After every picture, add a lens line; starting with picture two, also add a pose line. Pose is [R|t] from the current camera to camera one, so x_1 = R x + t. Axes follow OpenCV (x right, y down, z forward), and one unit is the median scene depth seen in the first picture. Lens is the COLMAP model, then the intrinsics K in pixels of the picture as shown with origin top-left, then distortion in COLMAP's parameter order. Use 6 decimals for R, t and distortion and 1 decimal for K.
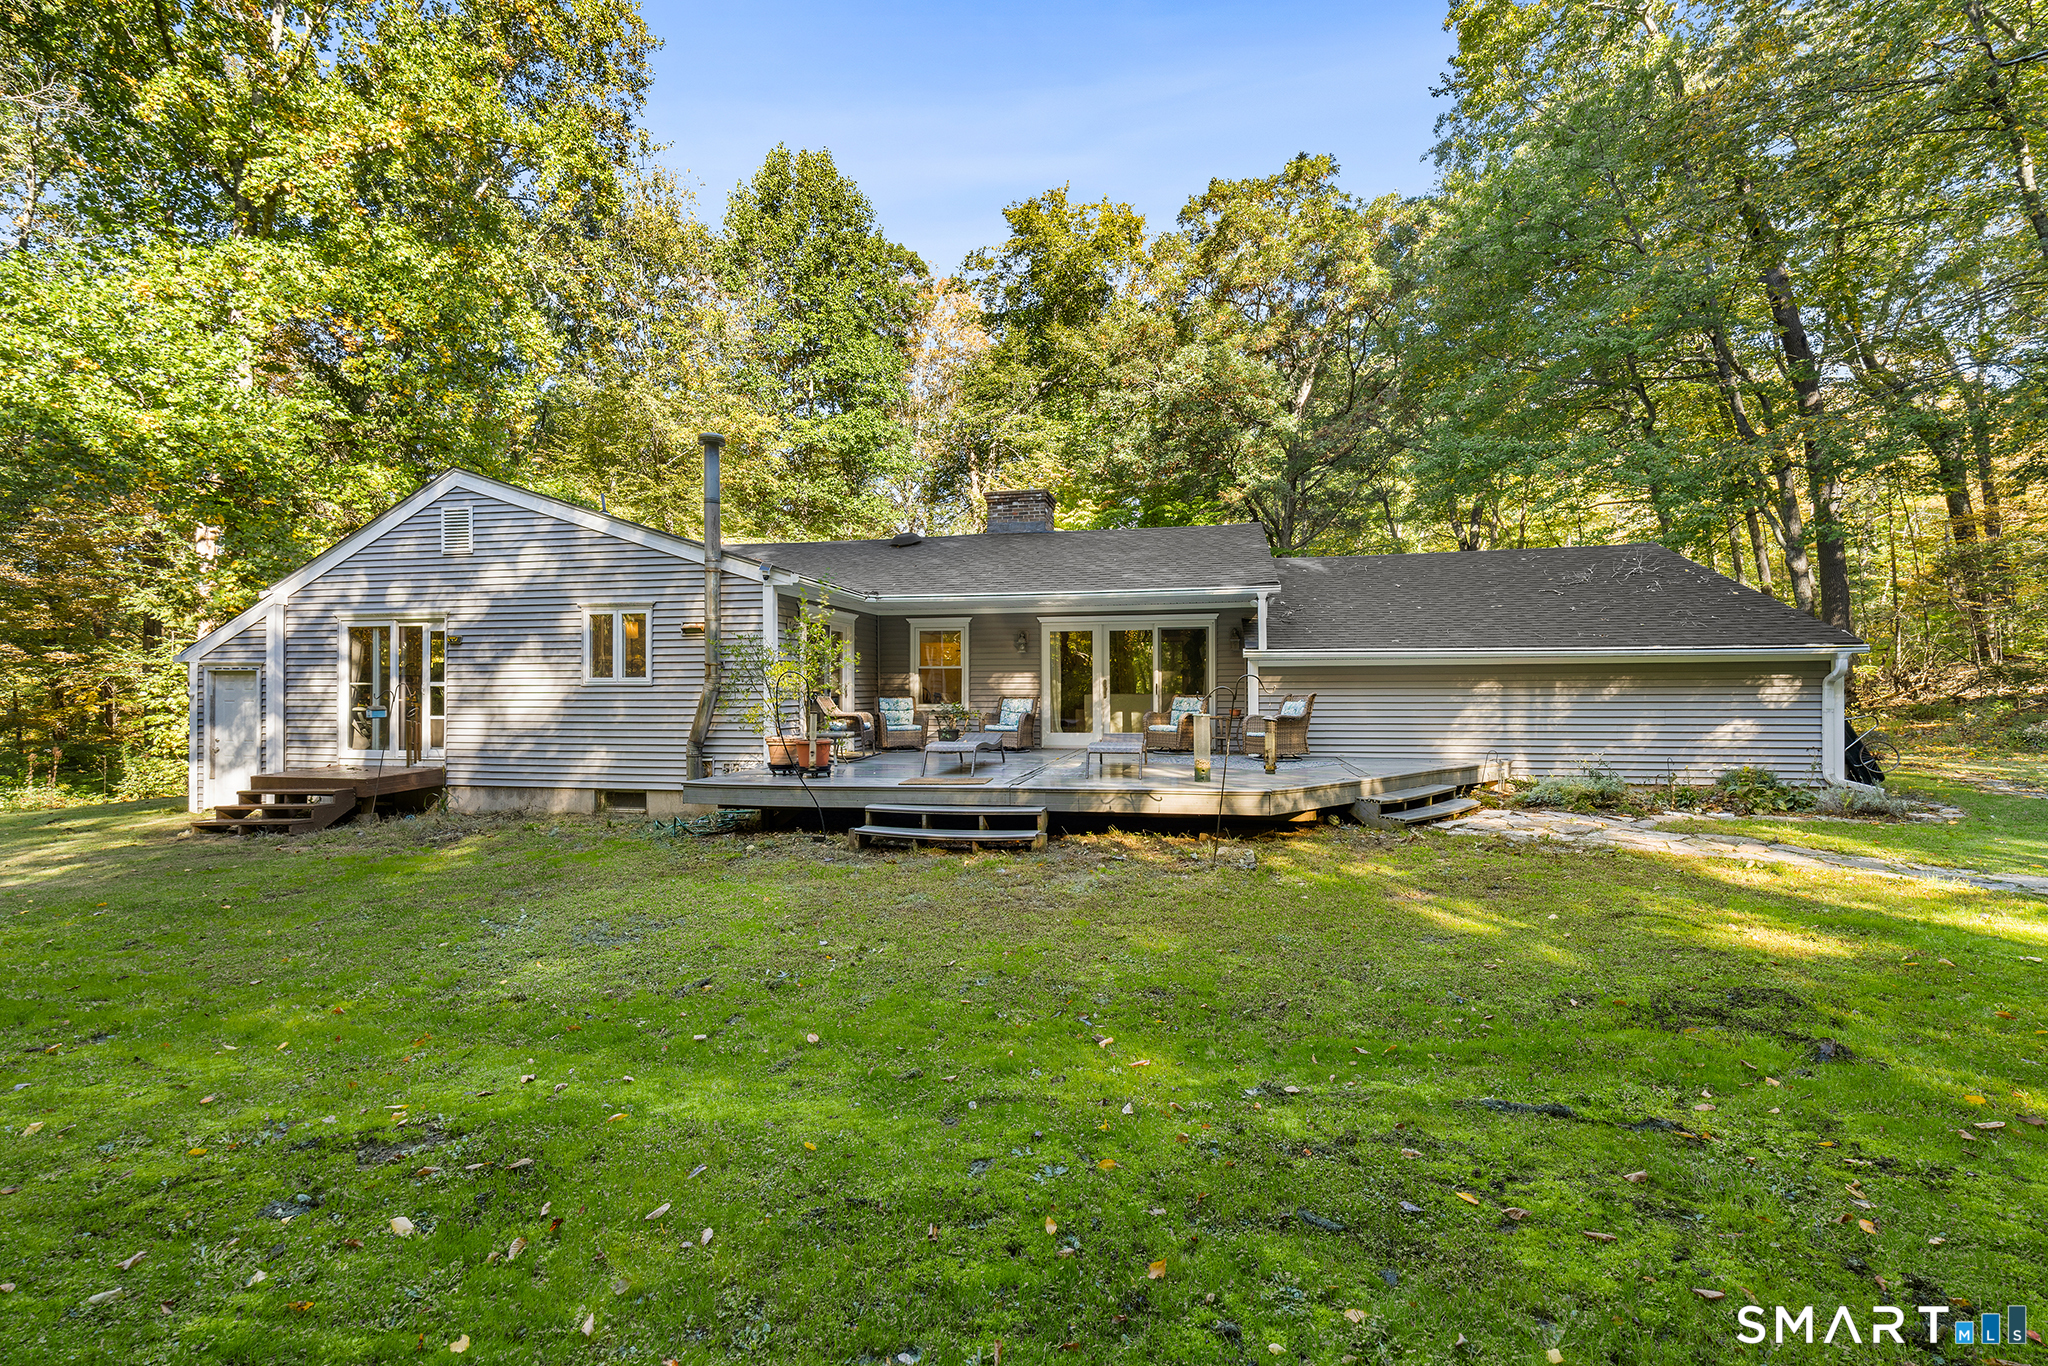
lens RADIAL K [[934.3, 0, 1024.0], [0, 934.3, 683.0], [0, 0, 1]] dist [0.035681, 0.000129]
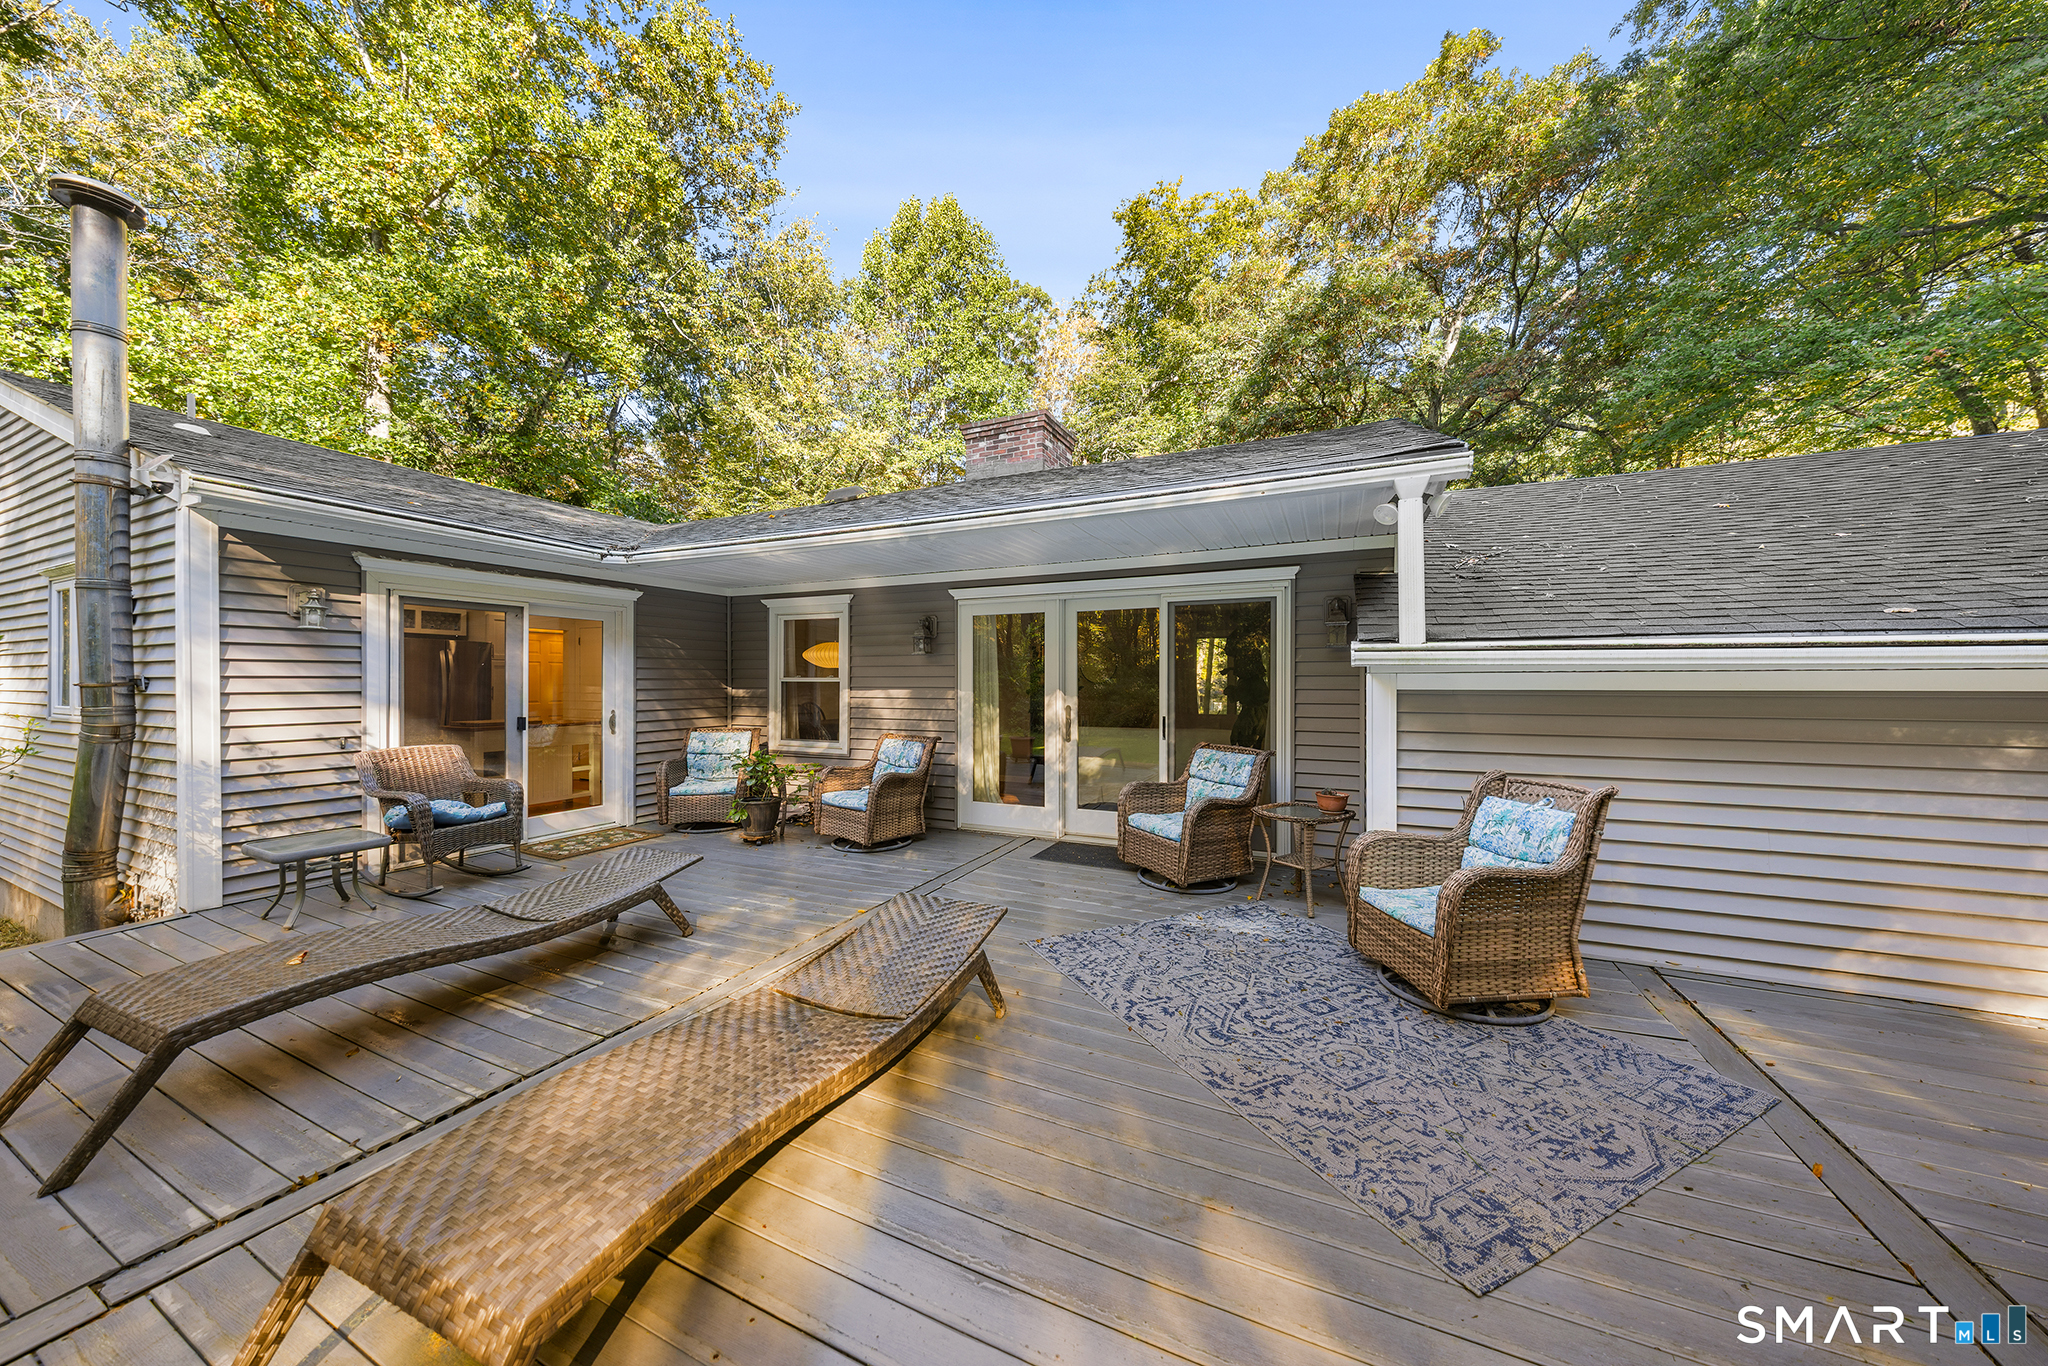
lens RADIAL K [[714.3, 0, 1024.0], [0, 714.3, 683.0], [0, 0, 1]] dist [-0.002009, -0.000153]
pose [[0.974950, 0.001078, -0.222420, 0.105128], [0.000684, 0.999969, 0.007841, -0.014018], [0.222421, -0.007797, 0.974920, 0.431170]]
